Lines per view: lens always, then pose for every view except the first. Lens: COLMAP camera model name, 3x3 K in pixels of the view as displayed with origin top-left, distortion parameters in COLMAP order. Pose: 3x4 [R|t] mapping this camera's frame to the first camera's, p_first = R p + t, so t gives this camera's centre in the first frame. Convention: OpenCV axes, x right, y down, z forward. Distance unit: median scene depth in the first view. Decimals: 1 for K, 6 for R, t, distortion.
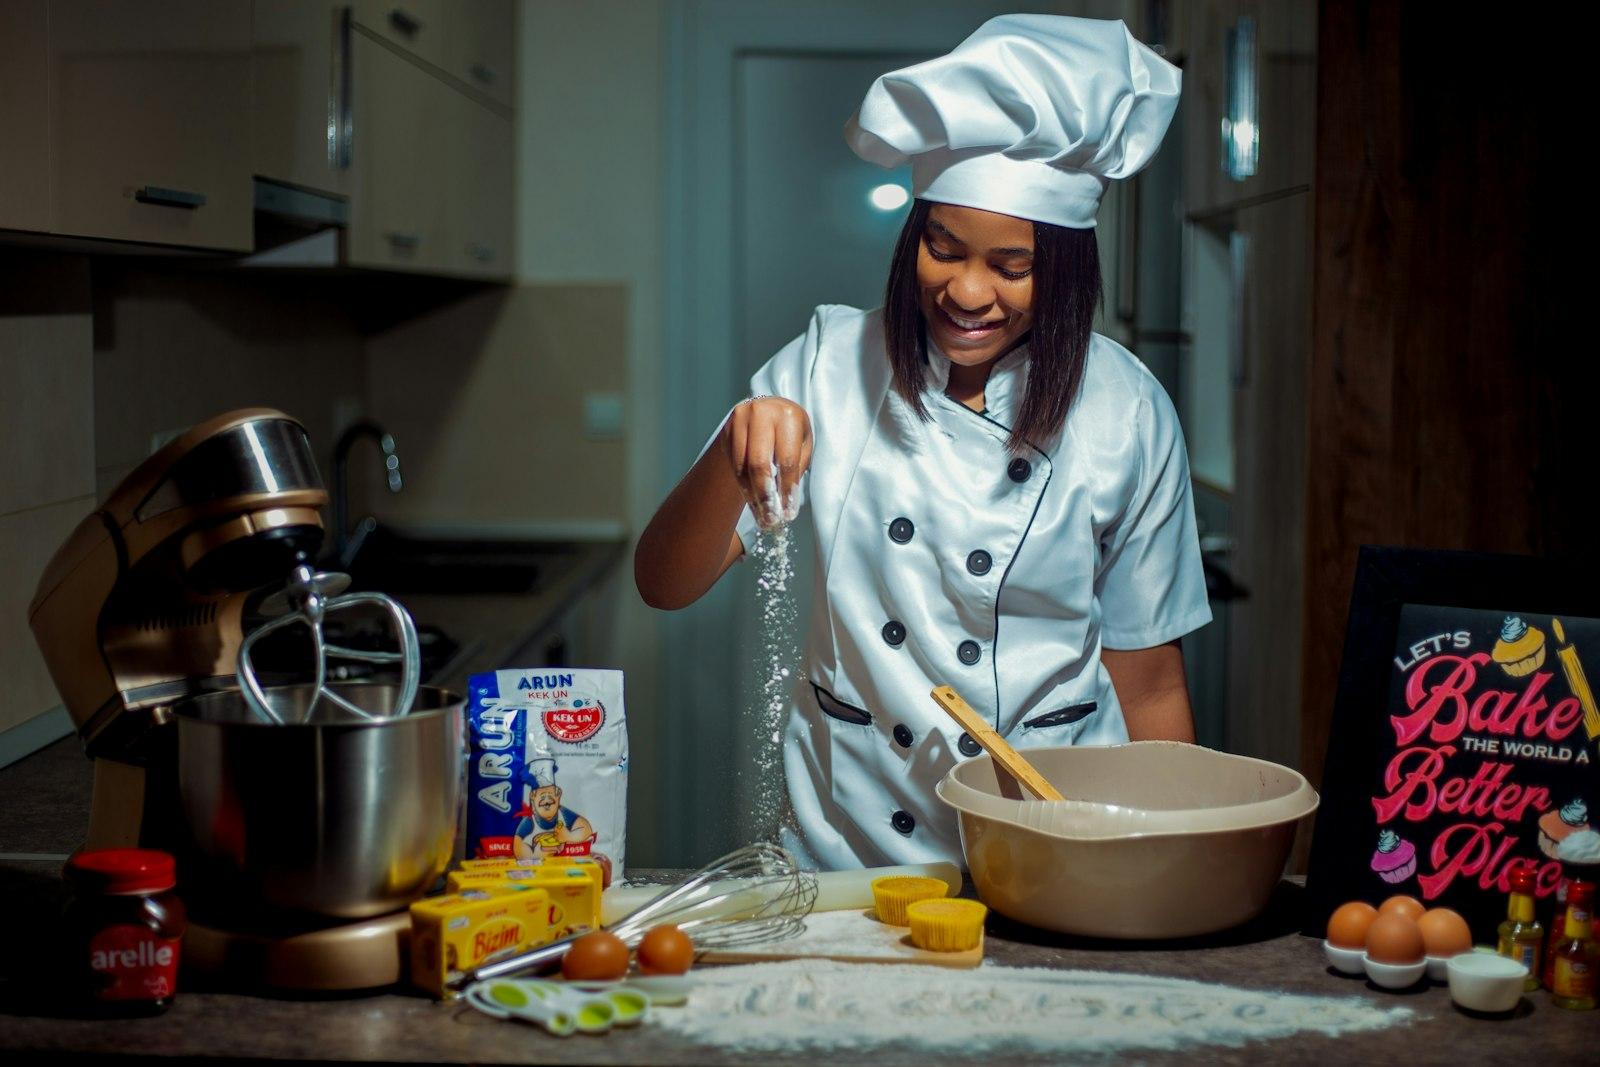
lens RADIAL K [[2216.9, 0, 800.0], [0, 2216.9, 533.5], [0, 0, 1]] dist [-0.095673, -0.081978]
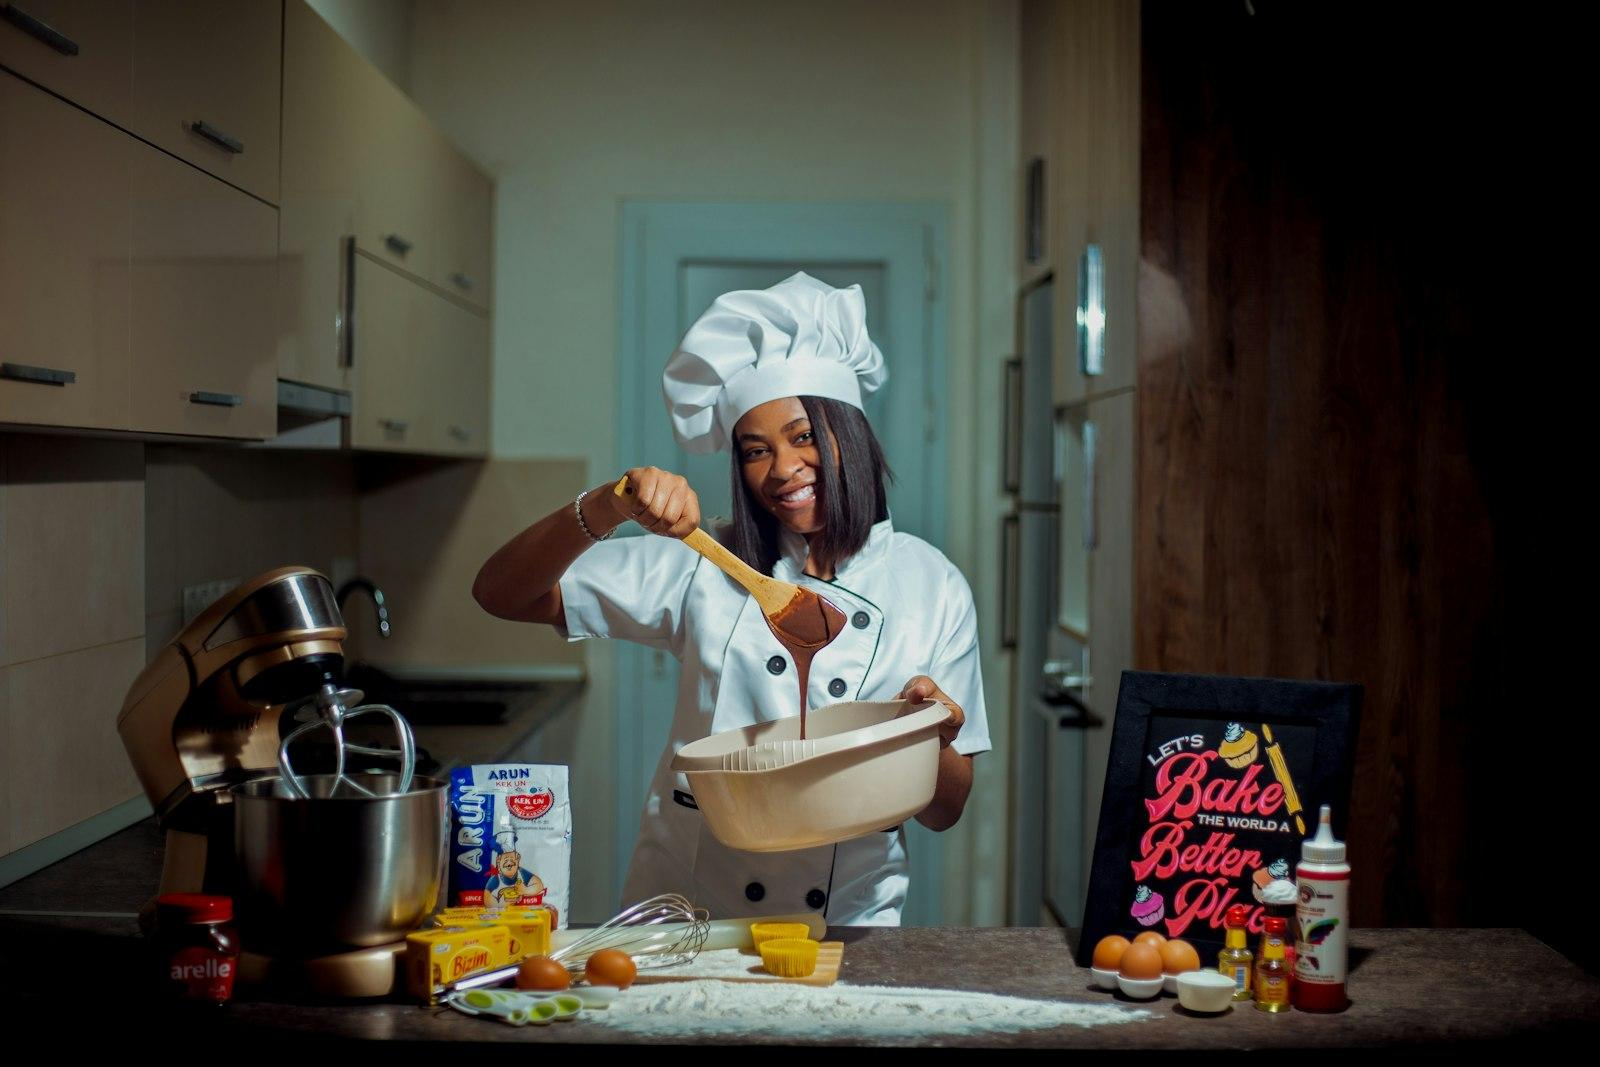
lens RADIAL K [[2216.9, 0, 800.0], [0, 2216.9, 533.5], [0, 0, 1]] dist [-0.095673, -0.081978]
pose [[0.999913, 0.001644, 0.013090, 0.043442], [-0.000698, 0.997407, -0.071967, 0.019690], [-0.013174, 0.071951, 0.997321, -0.347356]]
